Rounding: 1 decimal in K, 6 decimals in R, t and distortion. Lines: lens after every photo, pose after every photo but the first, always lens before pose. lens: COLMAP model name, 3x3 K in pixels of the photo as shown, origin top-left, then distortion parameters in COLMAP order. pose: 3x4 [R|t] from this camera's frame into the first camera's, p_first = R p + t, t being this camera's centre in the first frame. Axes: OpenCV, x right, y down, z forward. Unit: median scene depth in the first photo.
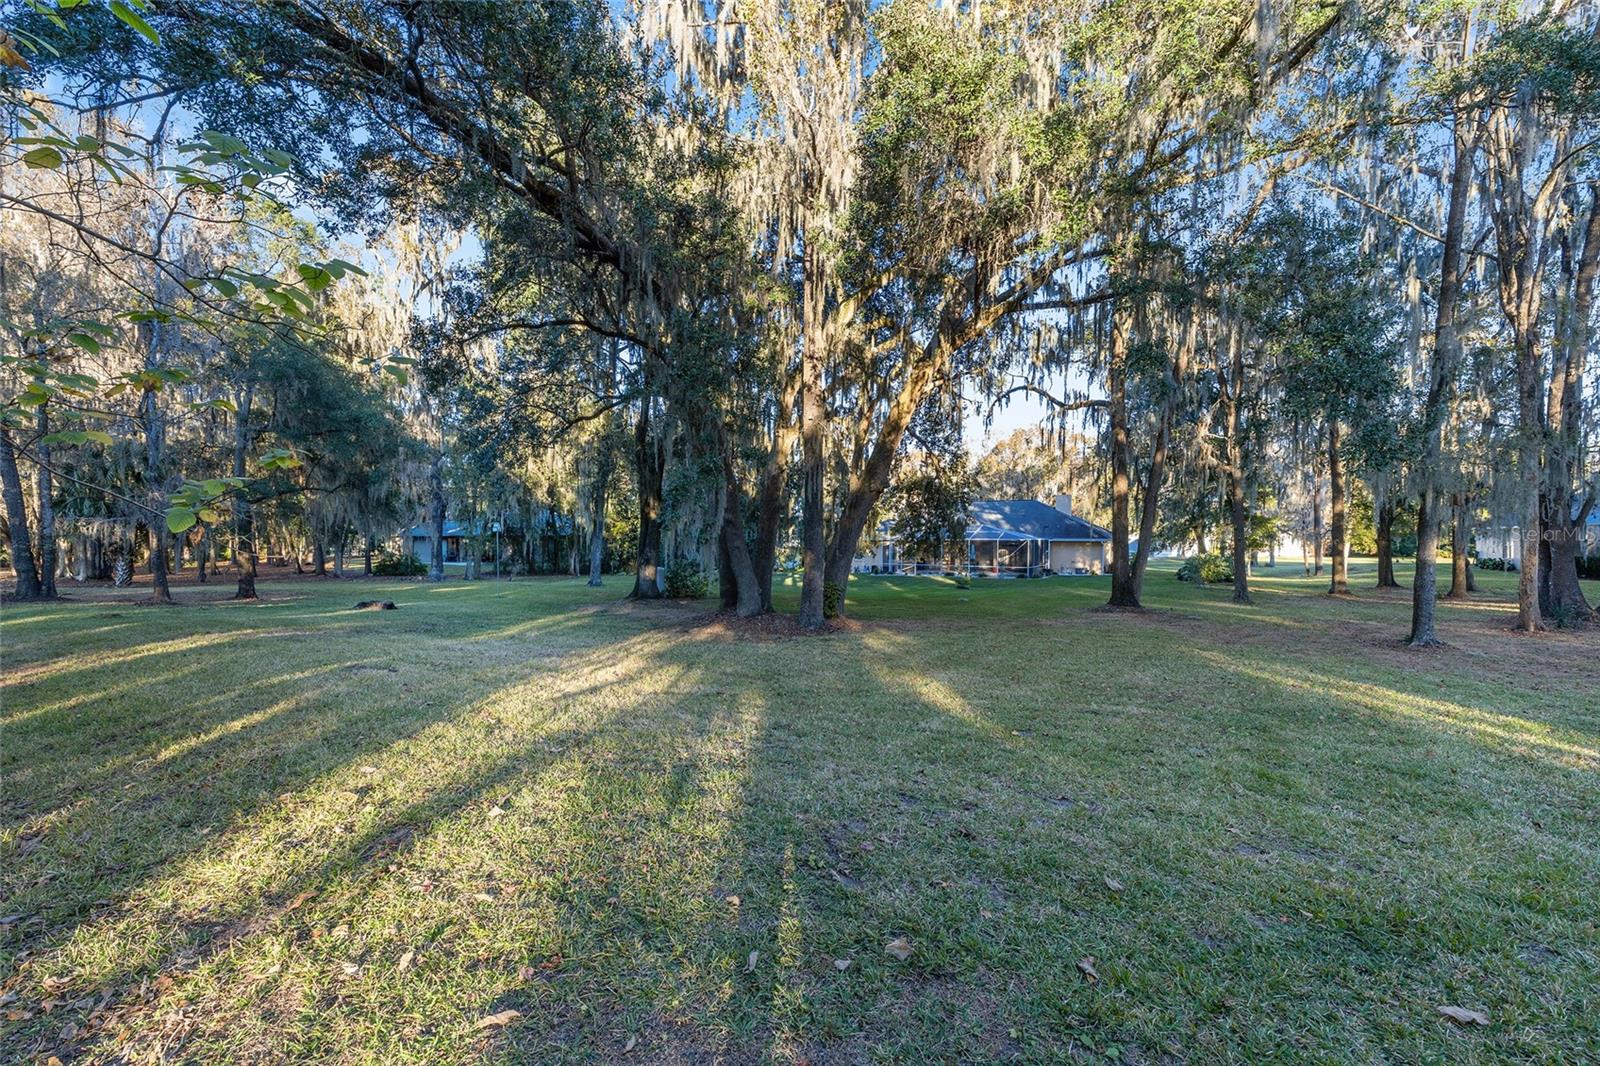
lens RADIAL K [[646.9, 0, 800.3], [0, 646.9, 536.9], [0, 0, 1]] dist [0.002867, -0.000291]
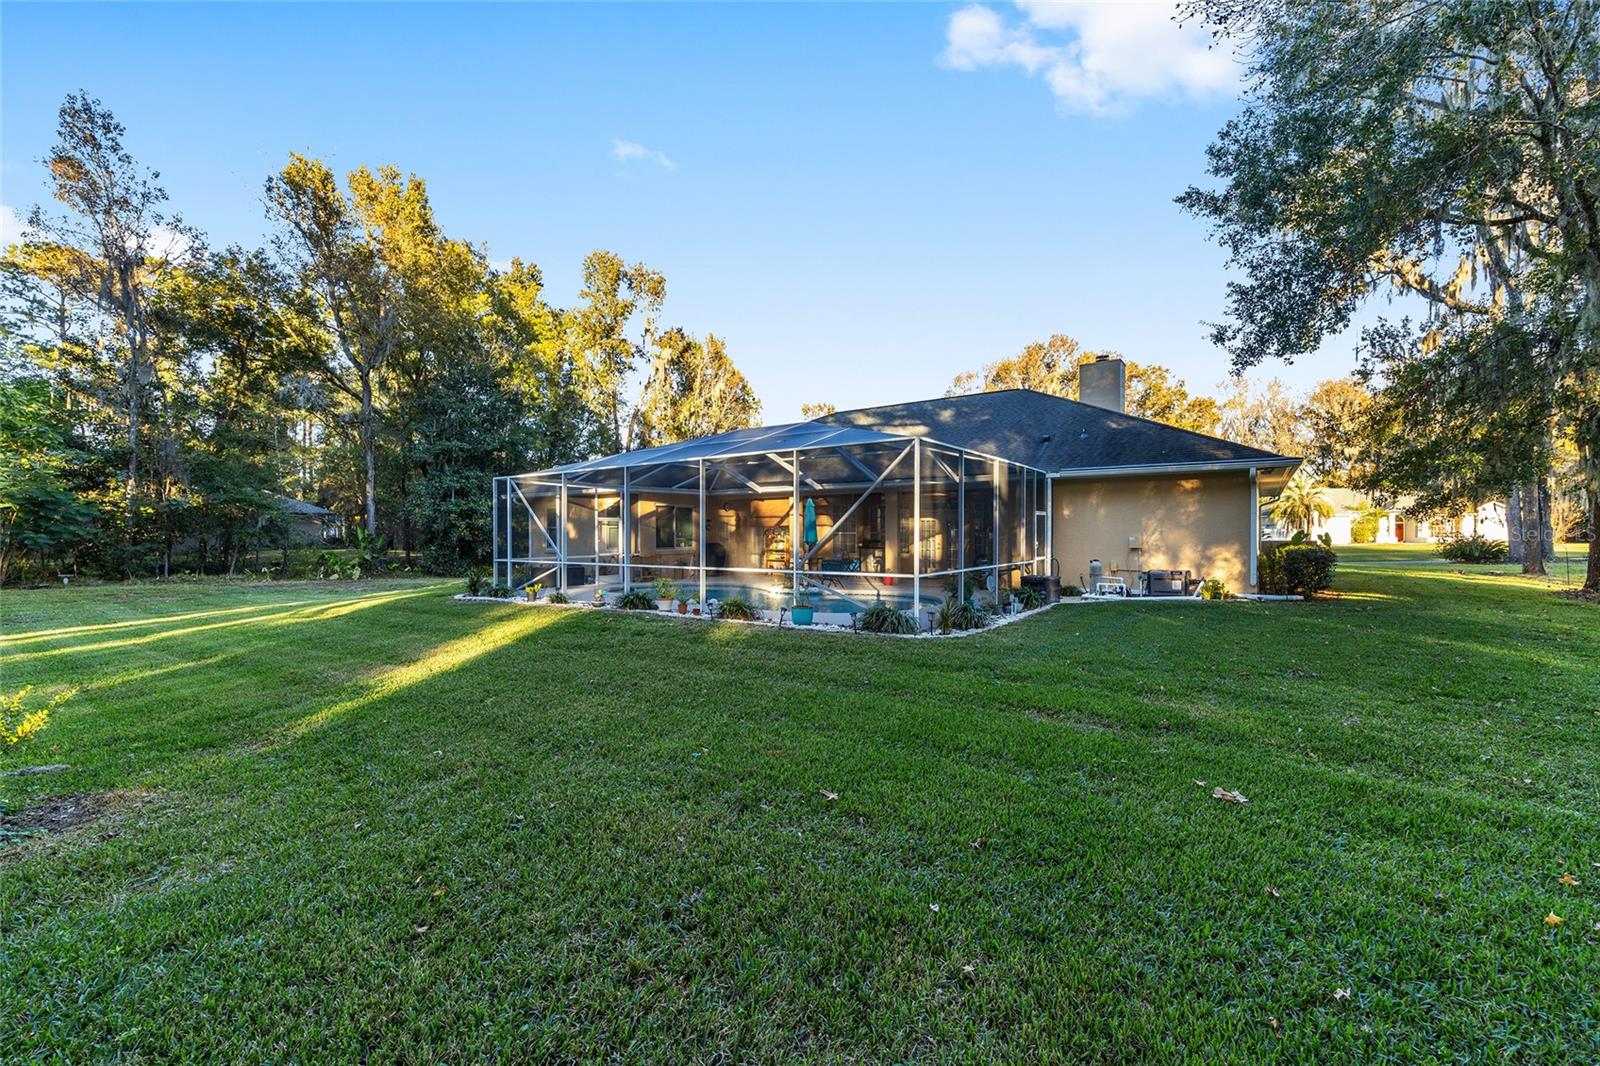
lens RADIAL K [[646.9, 0, 799.5], [0, 646.9, 535.1], [0, 0, 1]] dist [0.002867, -0.000291]
pose [[0.997770, -0.016171, -0.064753, 0.291595], [0.016118, 0.999869, -0.001345, 0.029548], [0.064767, 0.000298, 0.997900, 0.702456]]
